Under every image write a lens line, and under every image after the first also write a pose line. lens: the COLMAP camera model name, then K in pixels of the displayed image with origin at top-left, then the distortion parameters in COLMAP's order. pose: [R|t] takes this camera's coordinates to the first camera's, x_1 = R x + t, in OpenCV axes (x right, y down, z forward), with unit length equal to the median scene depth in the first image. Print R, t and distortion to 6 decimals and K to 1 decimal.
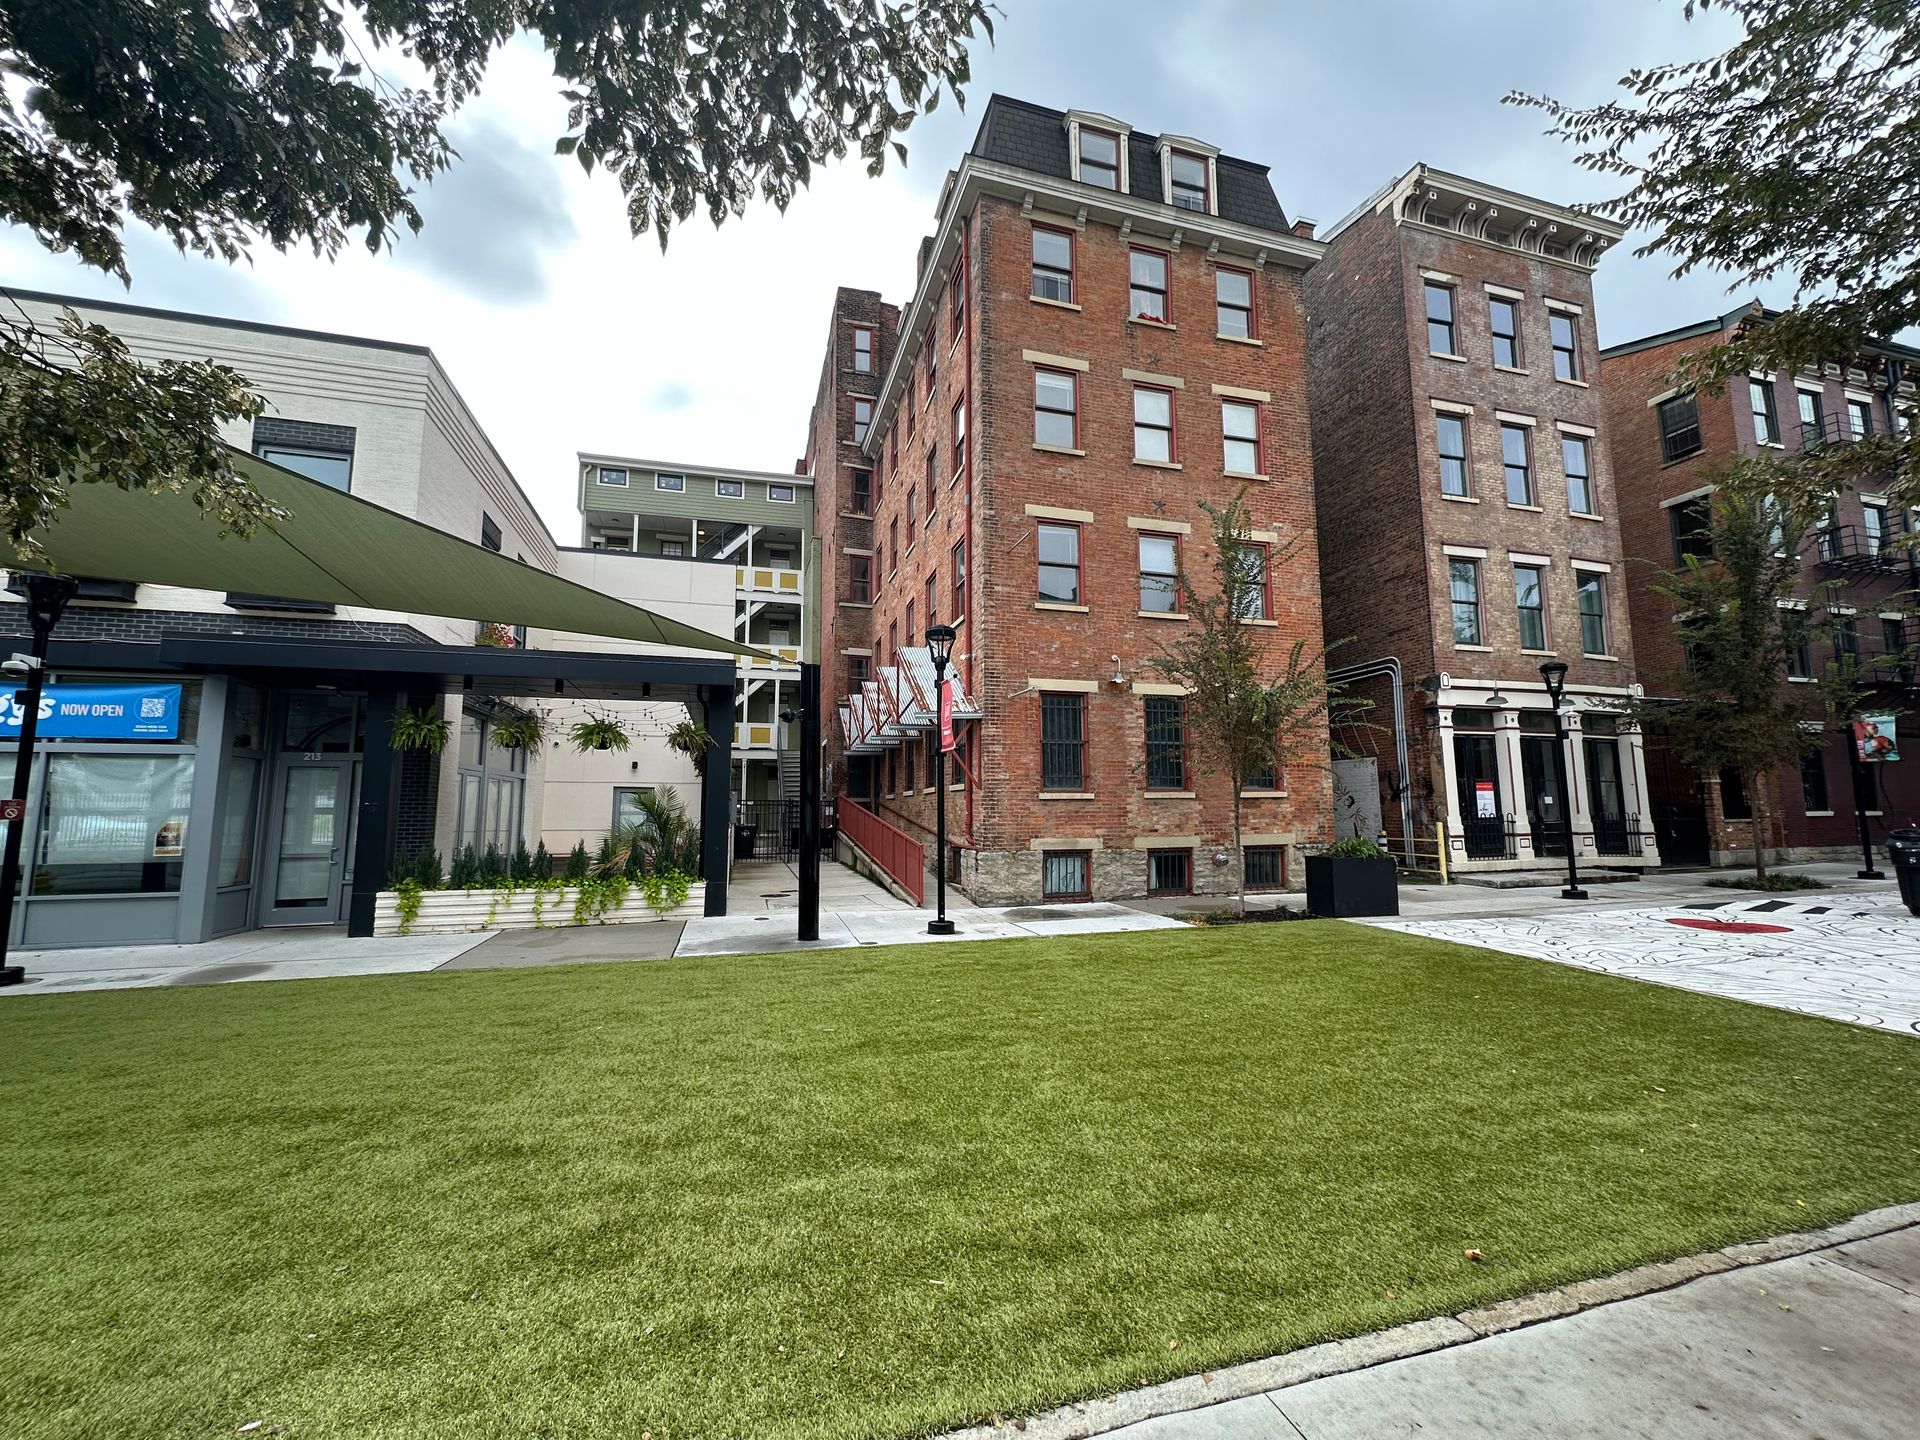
lens RADIAL K [[761.3, 0, 962.8], [0, 761.3, 723.0], [0, 0, 1]] dist [-0.003077, 0.000510]
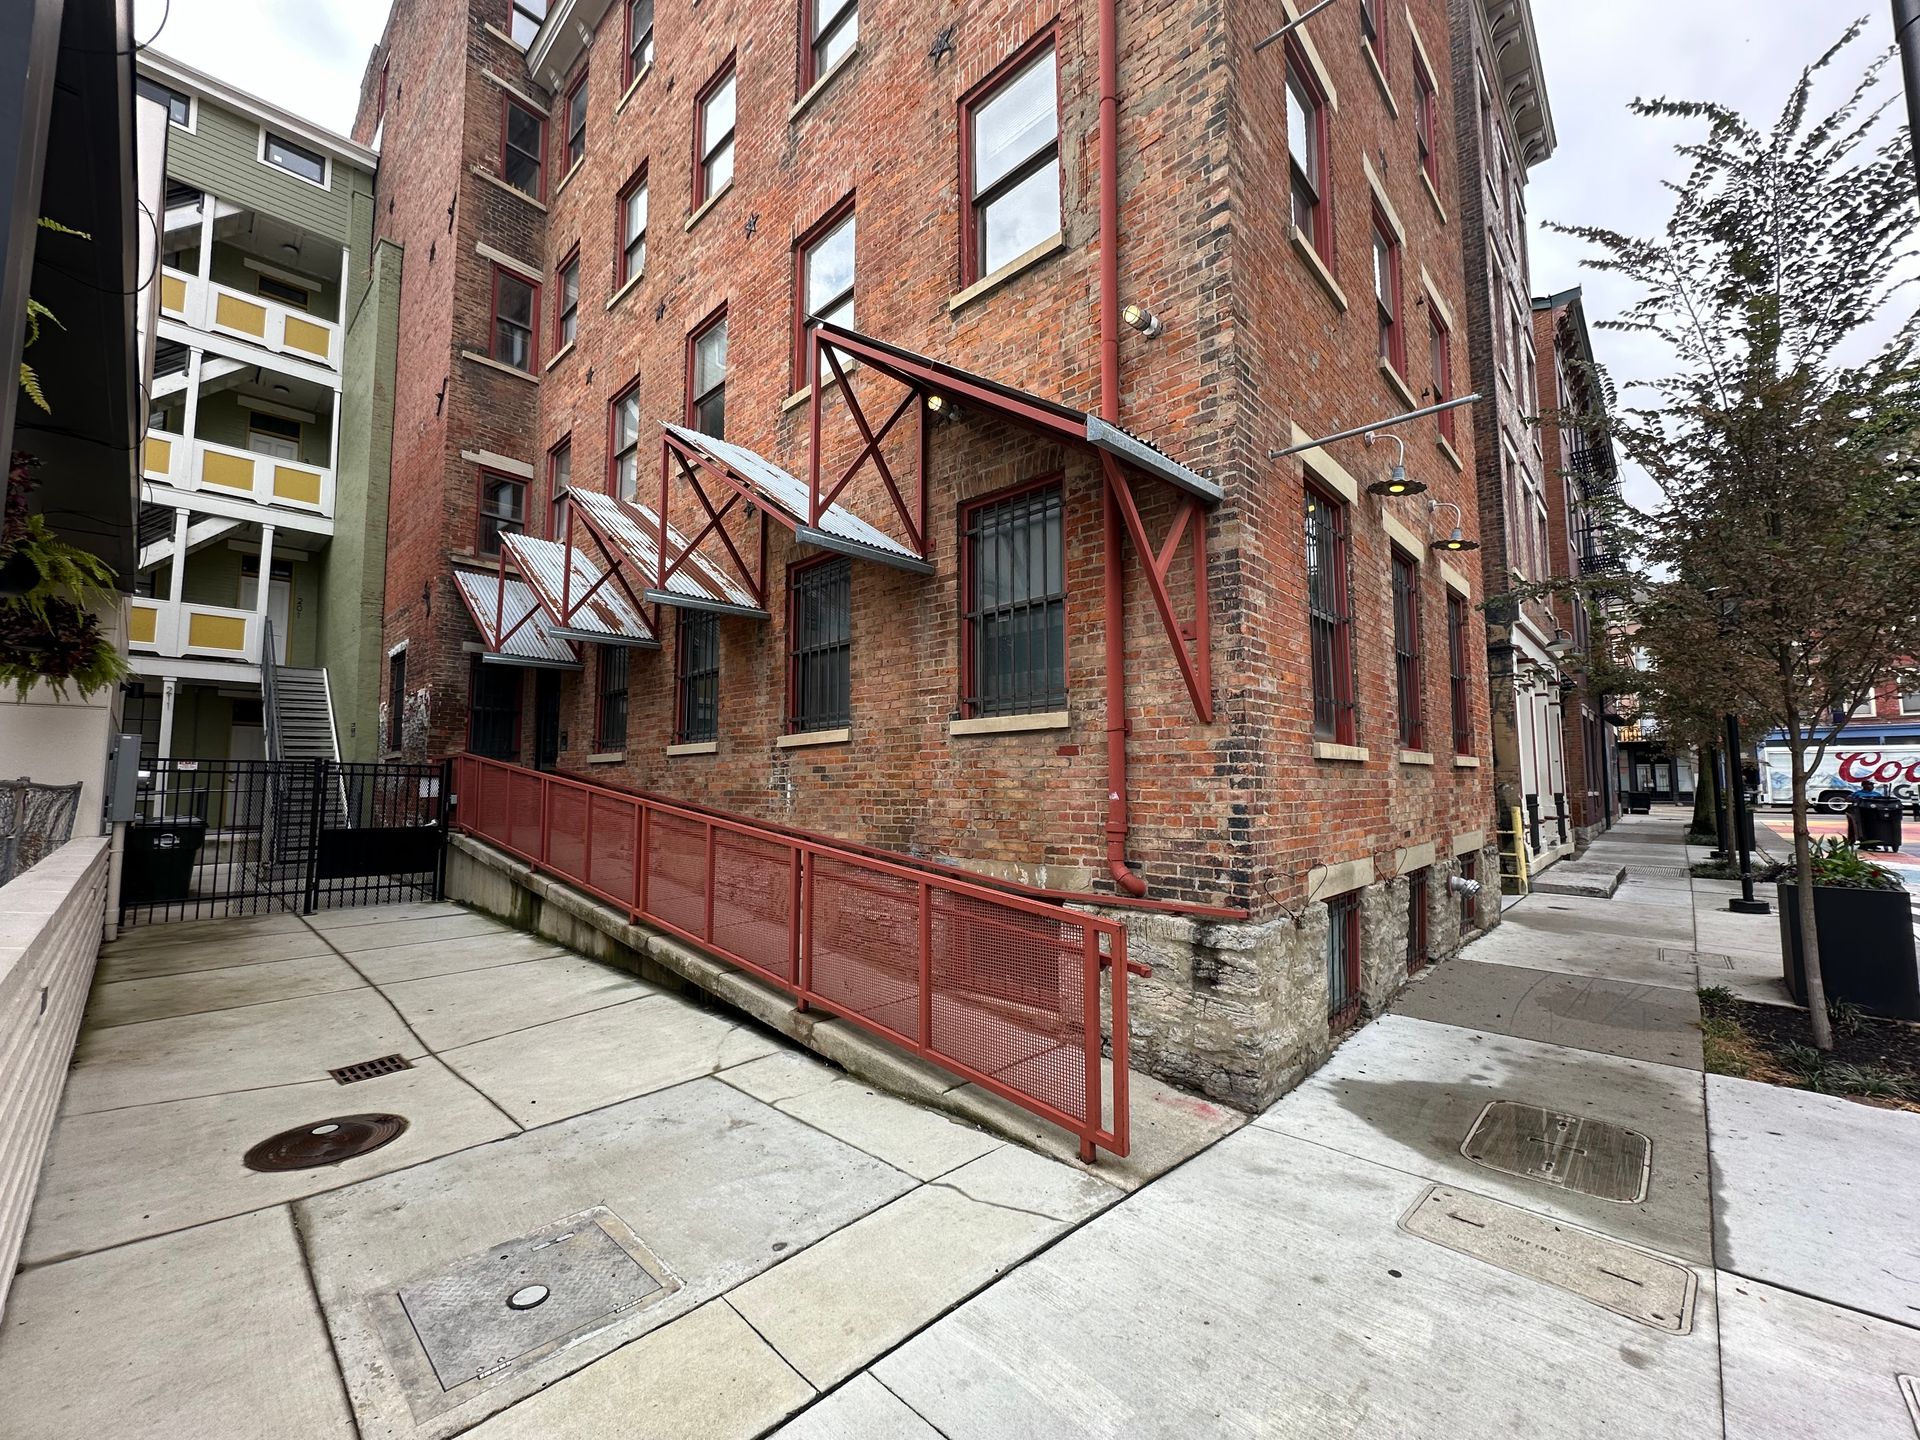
lens RADIAL K [[761.3, 0, 960.7], [0, 761.3, 722.3], [0, 0, 1]] dist [-0.003077, 0.000510]
pose [[0.862124, 0.045408, 0.504658, -0.176842], [-0.060629, 0.998065, 0.013770, 0.069347], [-0.503057, -0.042468, 0.863209, 0.610364]]
